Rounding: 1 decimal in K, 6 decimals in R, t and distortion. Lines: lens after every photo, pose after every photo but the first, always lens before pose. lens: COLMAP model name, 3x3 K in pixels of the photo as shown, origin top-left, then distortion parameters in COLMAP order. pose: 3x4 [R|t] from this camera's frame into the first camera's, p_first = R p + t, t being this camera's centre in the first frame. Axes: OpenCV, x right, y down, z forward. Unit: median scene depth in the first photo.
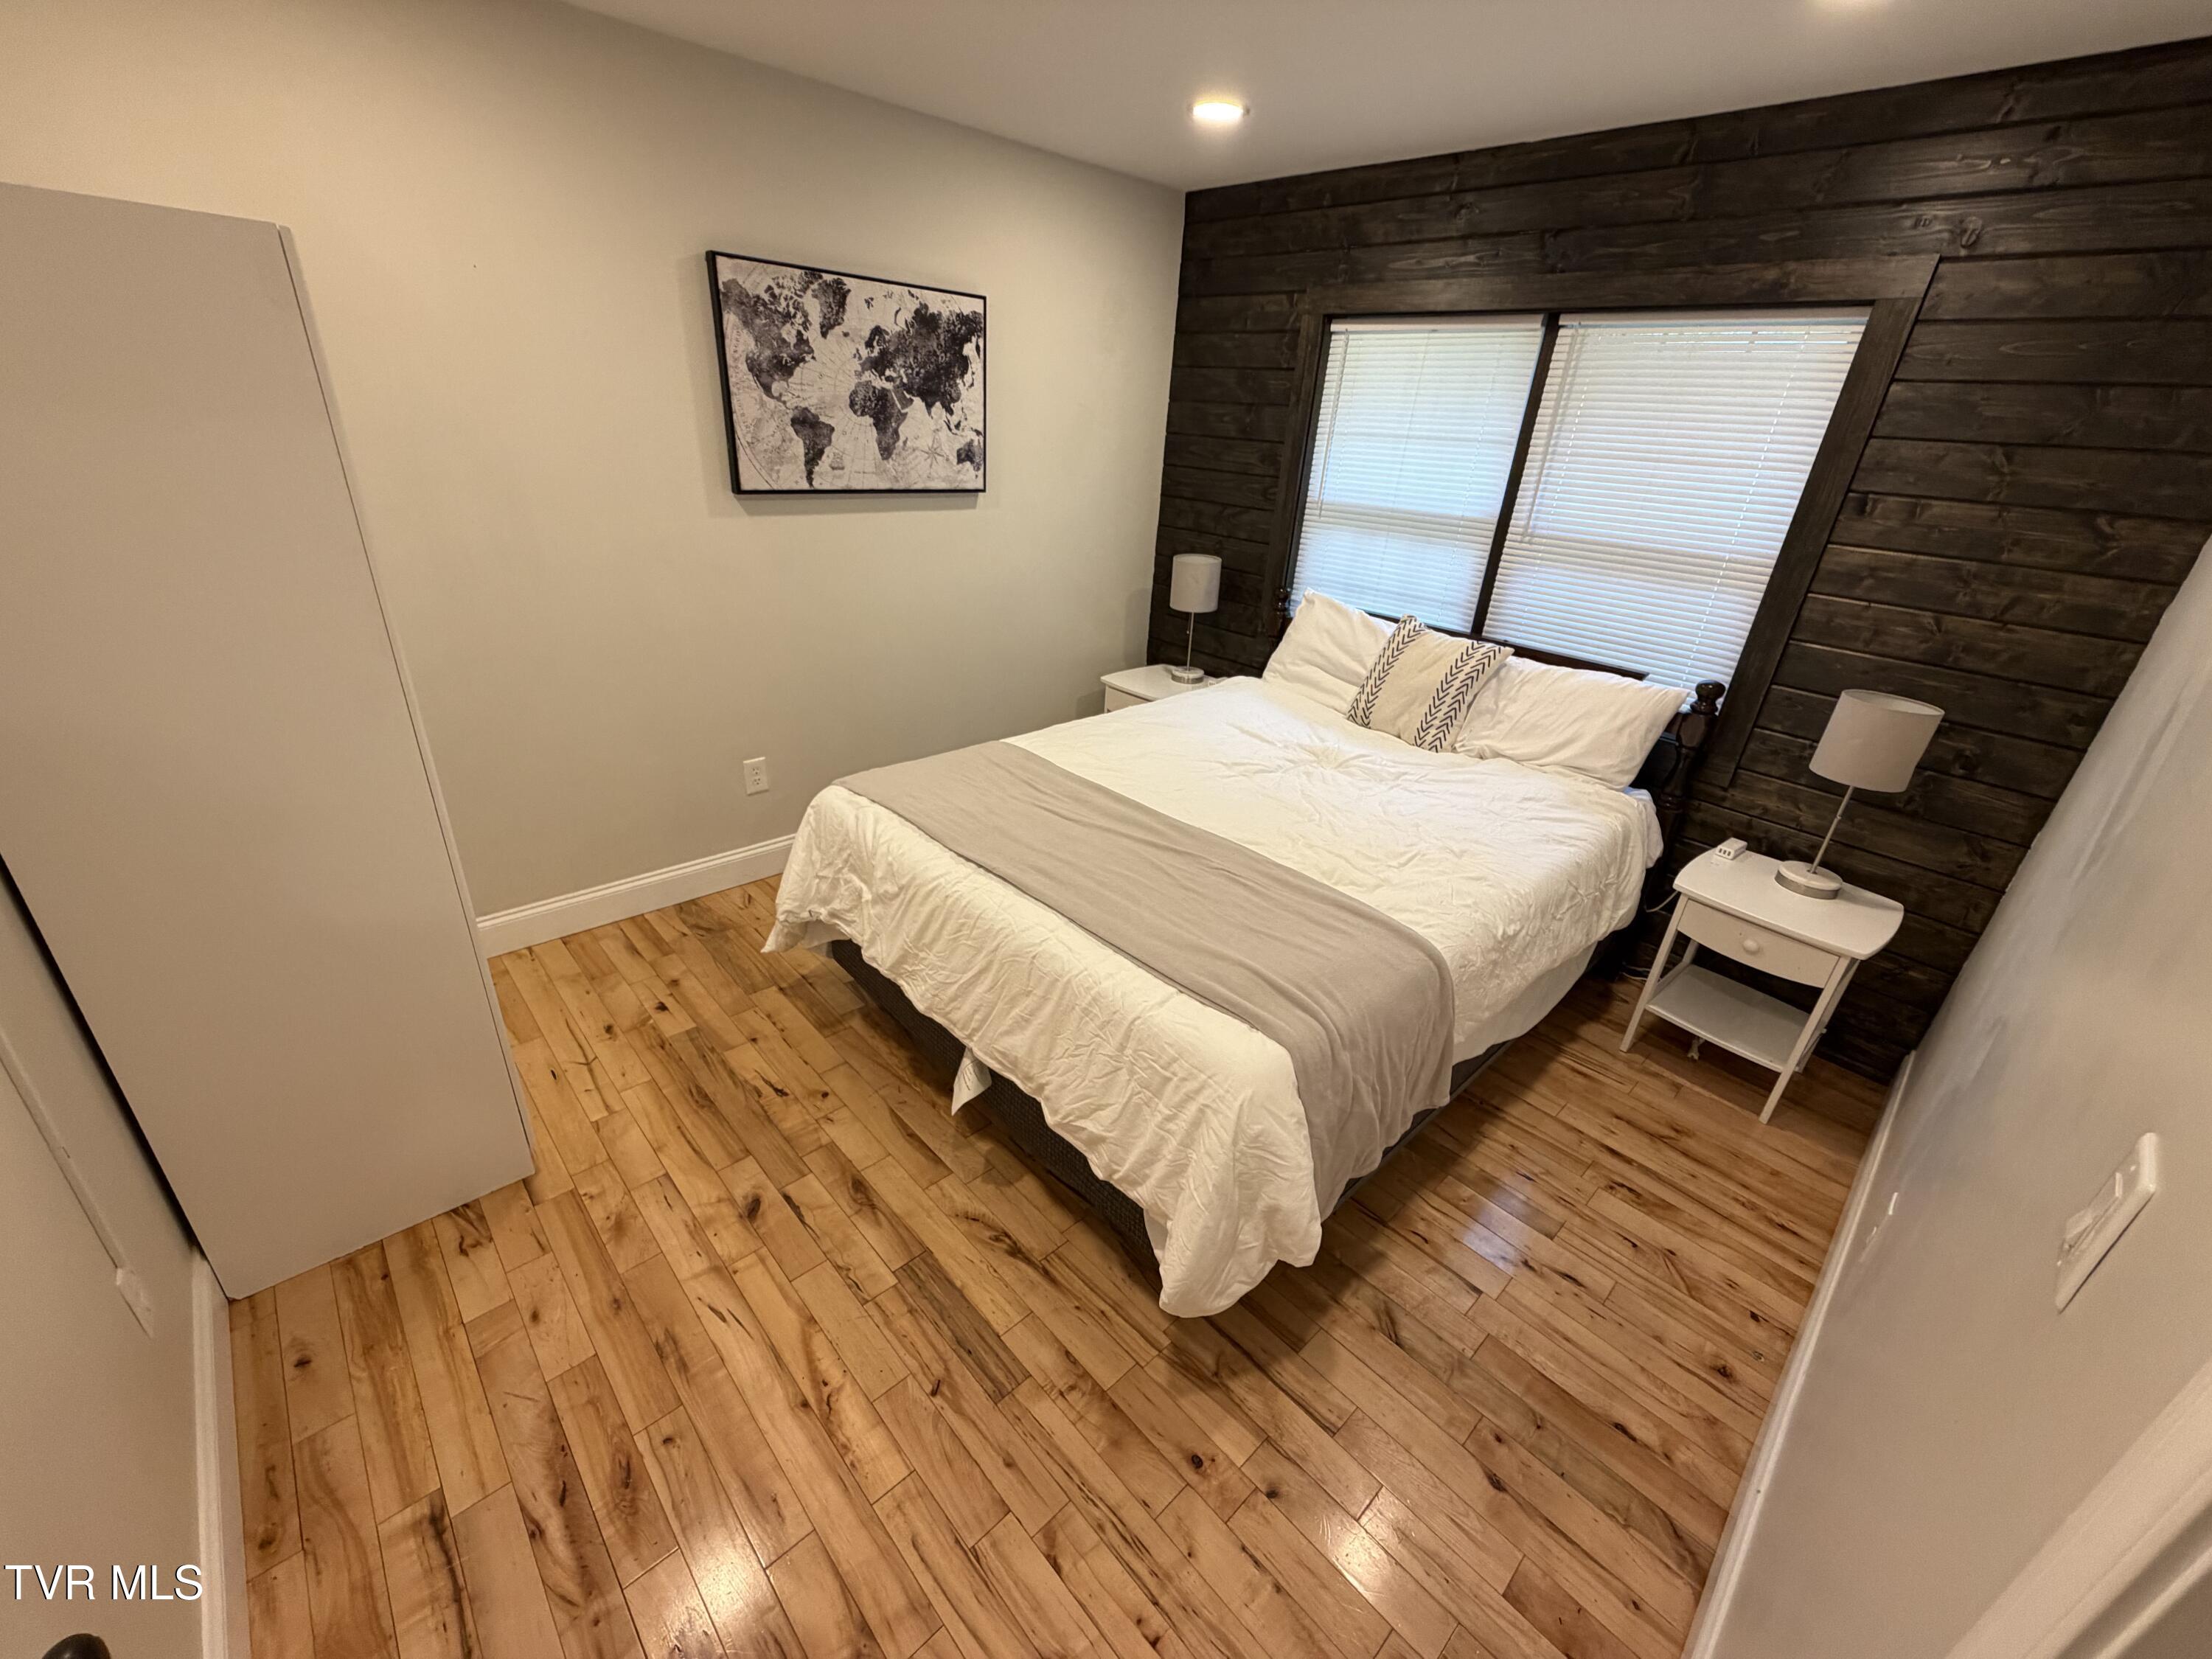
lens RADIAL K [[879.5, 0, 1100.5], [0, 879.5, 824.5], [0, 0, 1]] dist [-0.002945, 0.000549]
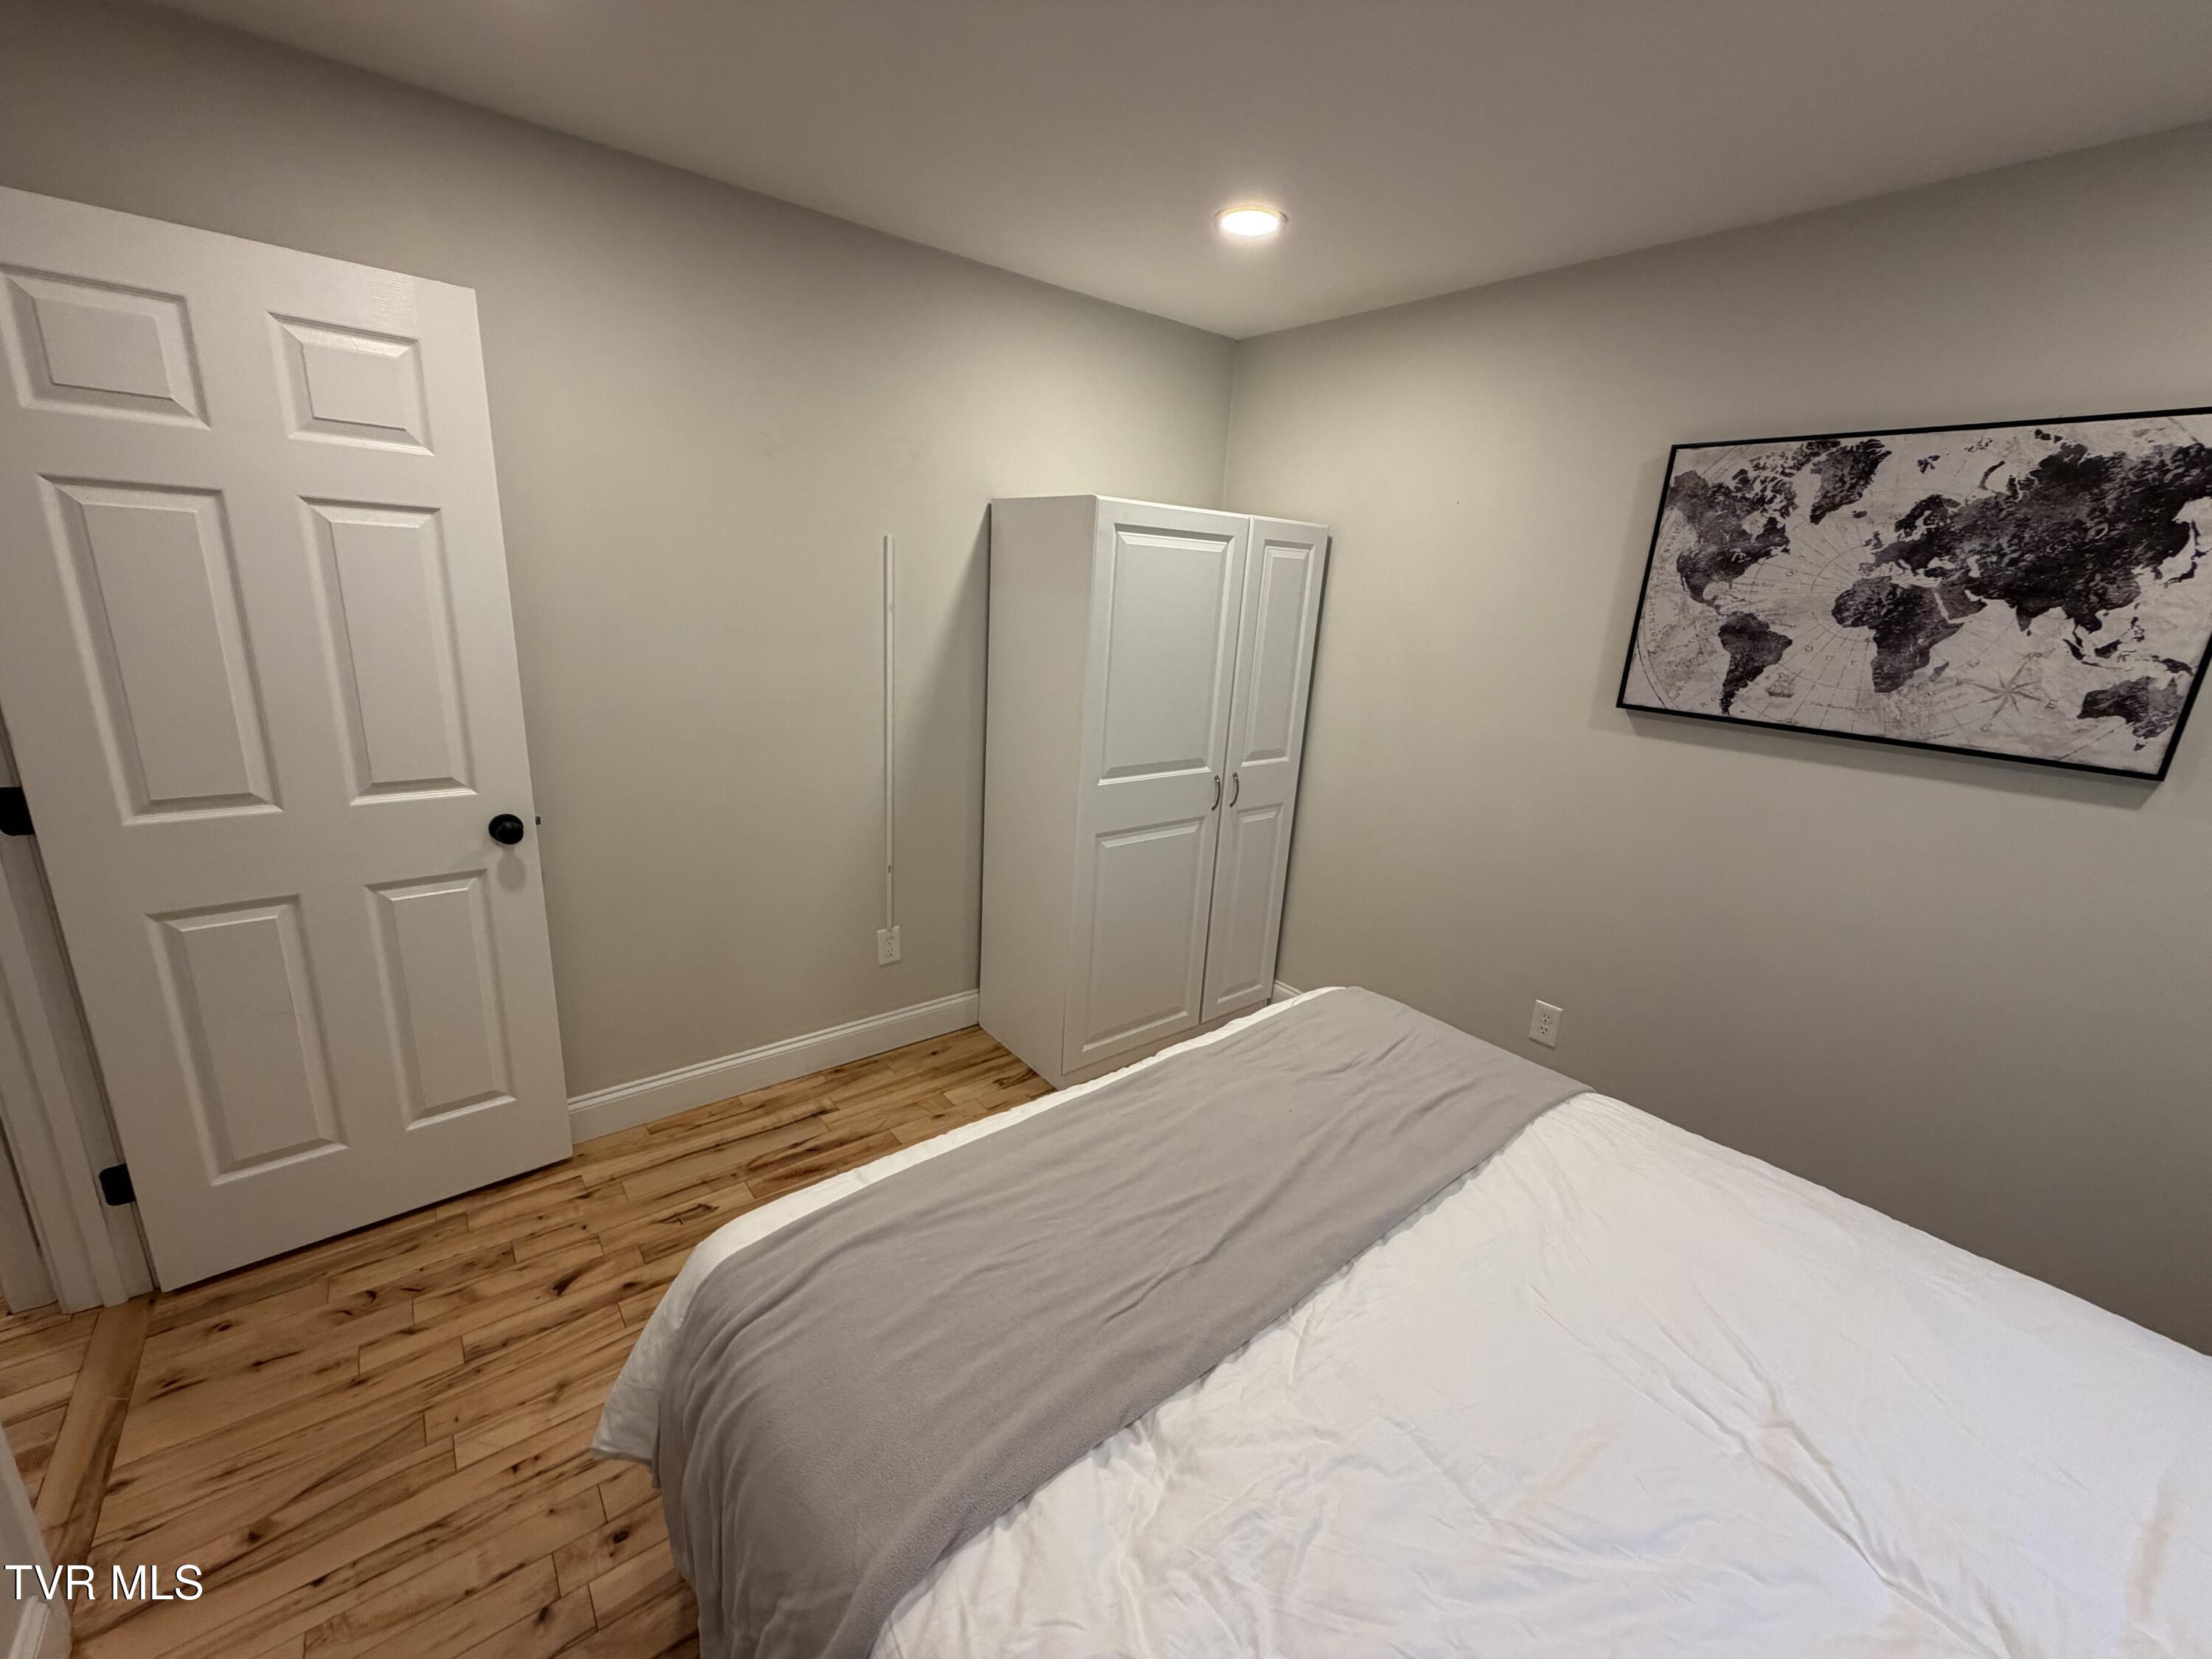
lens RADIAL K [[879.5, 0, 1101.2], [0, 879.5, 825.1], [0, 0, 1]] dist [-0.002945, 0.000549]
pose [[-0.074257, 0.204257, -0.976097, 0.454124], [-0.473160, 0.854393, 0.214785, -0.214765], [0.877842, 0.477799, 0.033201, 0.561636]]
